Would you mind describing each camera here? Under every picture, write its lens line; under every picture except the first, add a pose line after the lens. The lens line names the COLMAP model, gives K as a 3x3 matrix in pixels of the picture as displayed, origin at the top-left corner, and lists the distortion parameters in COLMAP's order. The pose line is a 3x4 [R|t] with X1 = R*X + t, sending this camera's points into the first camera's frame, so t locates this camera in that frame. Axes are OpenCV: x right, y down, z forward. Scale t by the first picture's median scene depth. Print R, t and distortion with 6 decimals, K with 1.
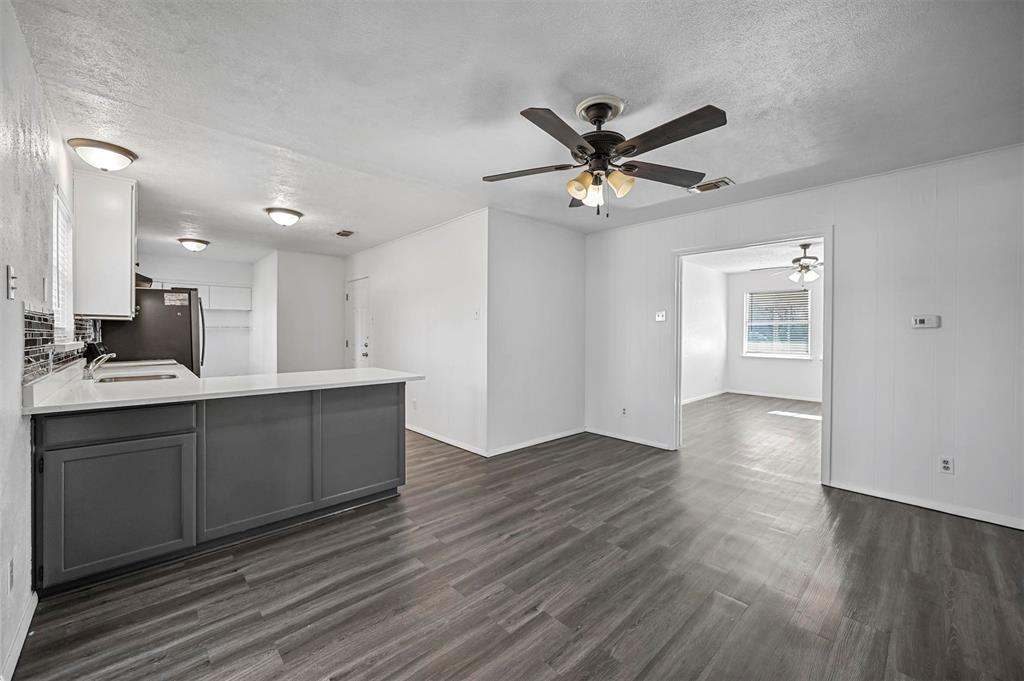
lens RADIAL K [[401.6, 0, 513.1], [0, 401.6, 332.6], [0, 0, 1]] dist [0.000413, -0.000122]
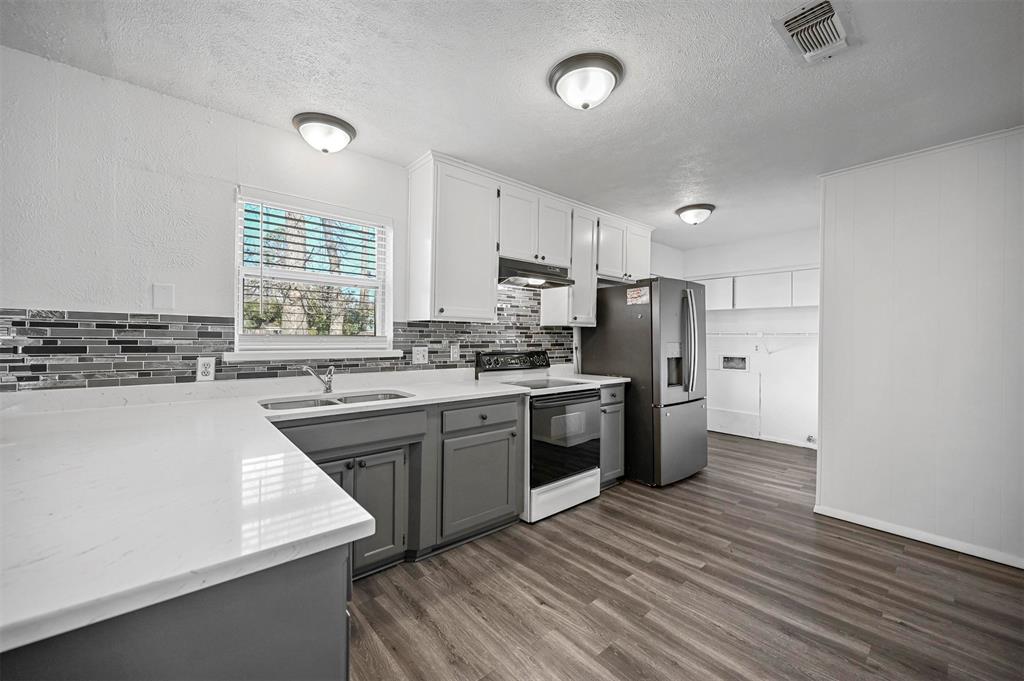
lens RADIAL K [[401.6, 0, 513.1], [0, 401.6, 332.6], [0, 0, 1]] dist [0.000413, -0.000122]
pose [[-0.048223, -0.007954, -0.998805, -0.178832], [-0.012055, 0.999900, -0.007381, -0.015305], [0.998764, 0.011684, -0.048314, 1.438965]]
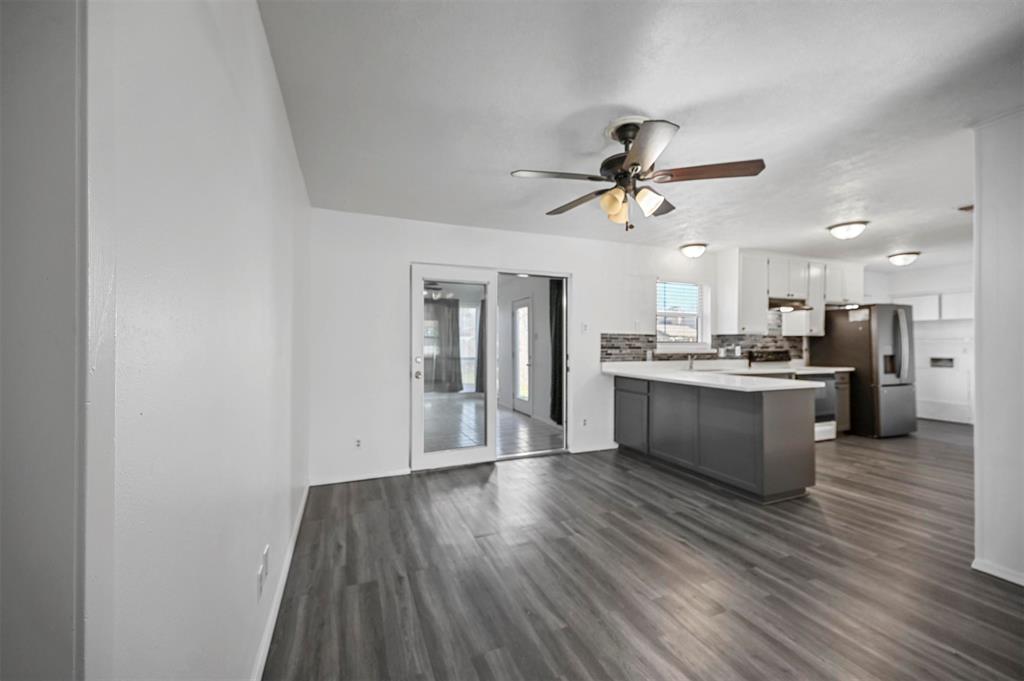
lens RADIAL K [[410.7, 0, 508.7], [0, 410.7, 337.2], [0, 0, 1]] dist [-0.001424, -0.000437]
pose [[-0.364727, -0.013814, -0.931012, 1.058057], [-0.004565, 0.999904, -0.013048, -0.003143], [0.931104, -0.000509, -0.364755, 0.894949]]
